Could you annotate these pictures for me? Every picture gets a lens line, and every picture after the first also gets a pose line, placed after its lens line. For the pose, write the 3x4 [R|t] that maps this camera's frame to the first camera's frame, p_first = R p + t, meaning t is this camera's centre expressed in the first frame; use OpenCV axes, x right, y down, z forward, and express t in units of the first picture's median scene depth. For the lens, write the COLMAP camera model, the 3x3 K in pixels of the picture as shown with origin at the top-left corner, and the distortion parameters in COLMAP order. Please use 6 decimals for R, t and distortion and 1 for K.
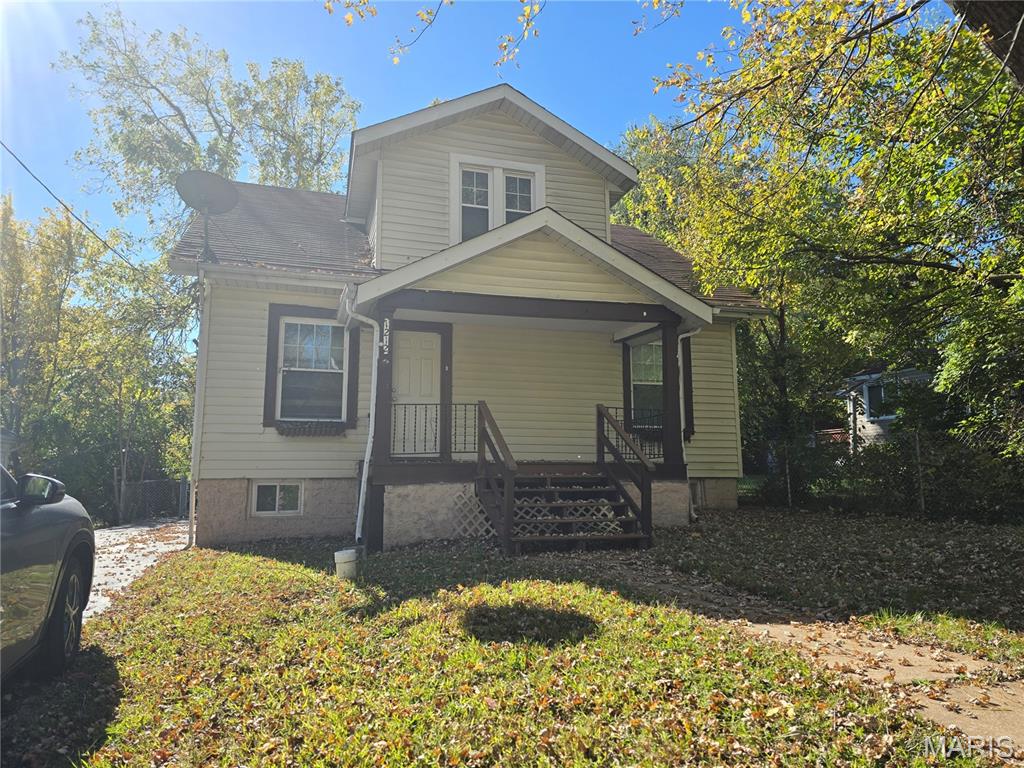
lens RADIAL K [[696.3, 0, 512.0], [0, 696.3, 384.0], [0, 0, 1]] dist [0.079489, -0.071182]
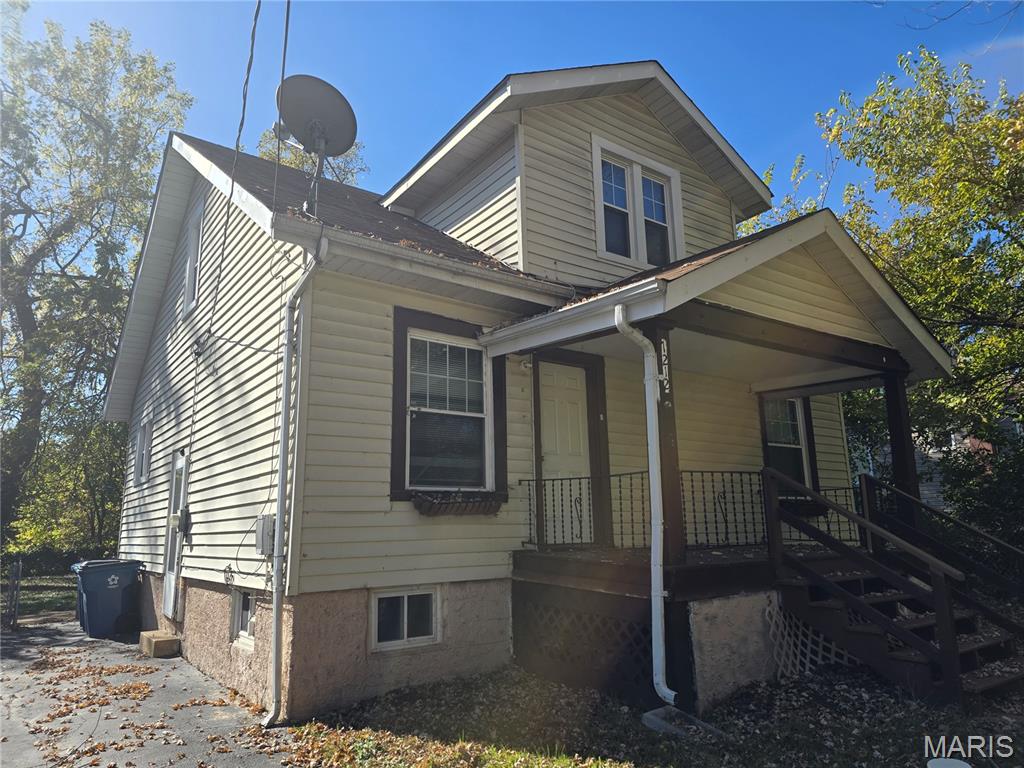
lens RADIAL K [[696.3, 0, 512.0], [0, 696.3, 384.0], [0, 0, 1]] dist [0.079489, -0.071182]
pose [[0.941364, 0.053470, 0.333130, -0.453492], [-0.028141, 0.996365, -0.080405, 0.004662], [-0.336218, 0.066316, 0.939446, 0.367621]]
